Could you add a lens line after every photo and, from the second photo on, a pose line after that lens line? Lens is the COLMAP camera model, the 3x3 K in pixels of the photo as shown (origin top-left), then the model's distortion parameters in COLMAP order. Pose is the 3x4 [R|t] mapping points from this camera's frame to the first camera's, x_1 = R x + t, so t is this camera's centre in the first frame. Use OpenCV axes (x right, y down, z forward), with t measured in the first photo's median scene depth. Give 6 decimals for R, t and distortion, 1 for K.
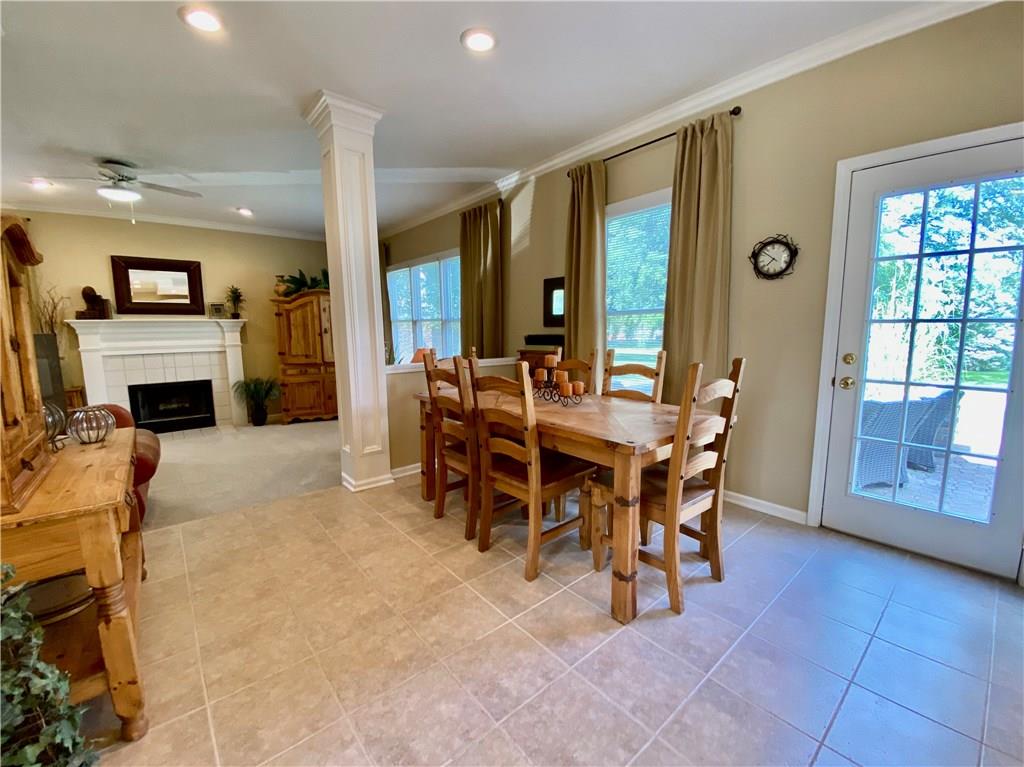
lens RADIAL K [[420.7, 0, 512.0], [0, 420.7, 383.5], [0, 0, 1]] dist [0.021212, -0.022250]
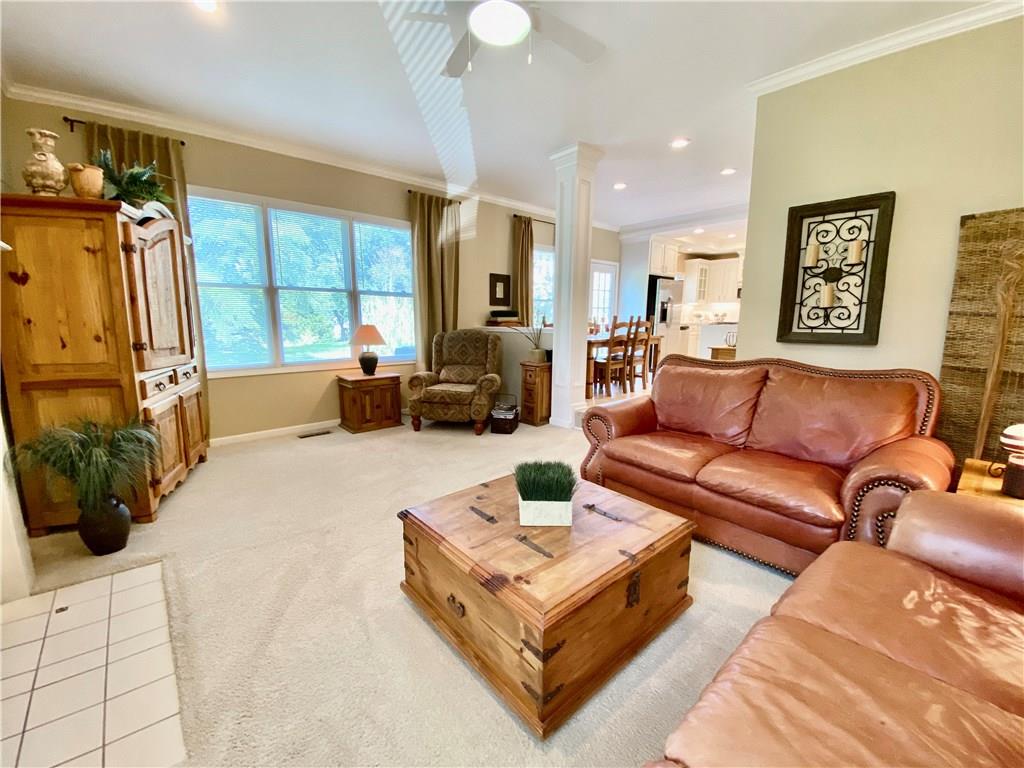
lens RADIAL K [[420.7, 0, 512.0], [0, 420.7, 384.0], [0, 0, 1]] dist [0.021212, -0.022250]
pose [[-0.030923, -0.153761, 0.987624, -1.108763], [0.133367, 0.978626, 0.156536, -0.059335], [-0.990584, 0.136557, -0.009755, 0.752944]]
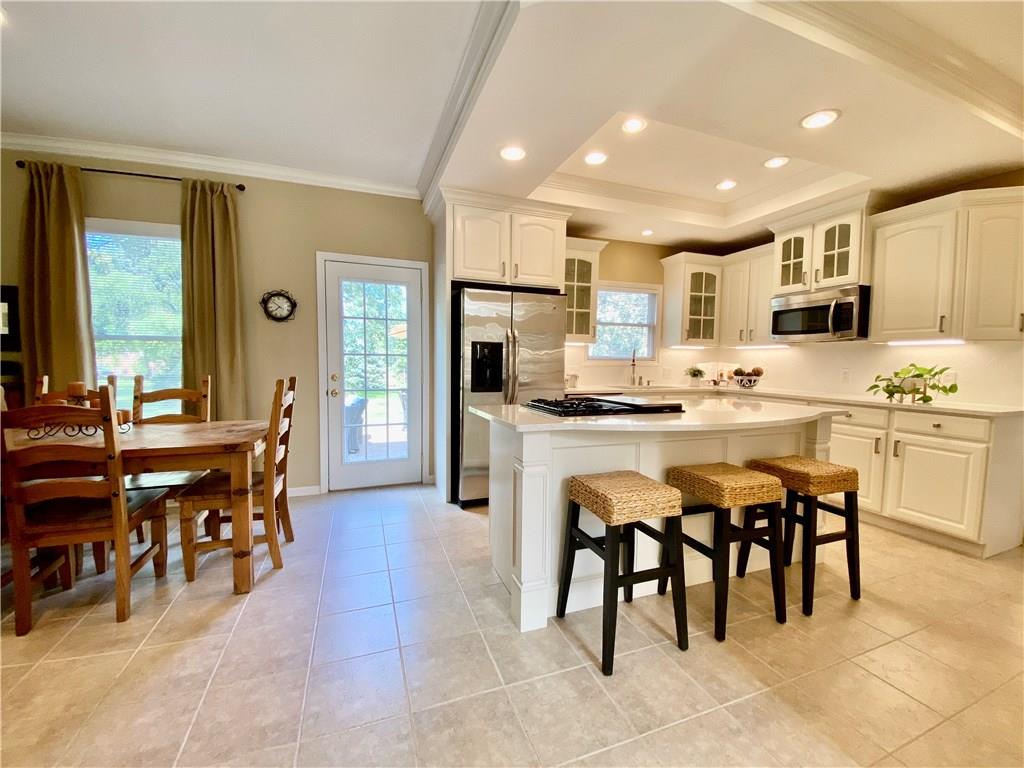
lens RADIAL K [[418.0, 0, 513.1], [0, 418.0, 386.5], [0, 0, 1]] dist [0.025116, -0.022072]
pose [[0.335966, -0.042945, 0.940894, -0.198432], [0.111238, 0.993778, 0.005639, 0.017226], [-0.935282, 0.102769, 0.338653, -0.065040]]
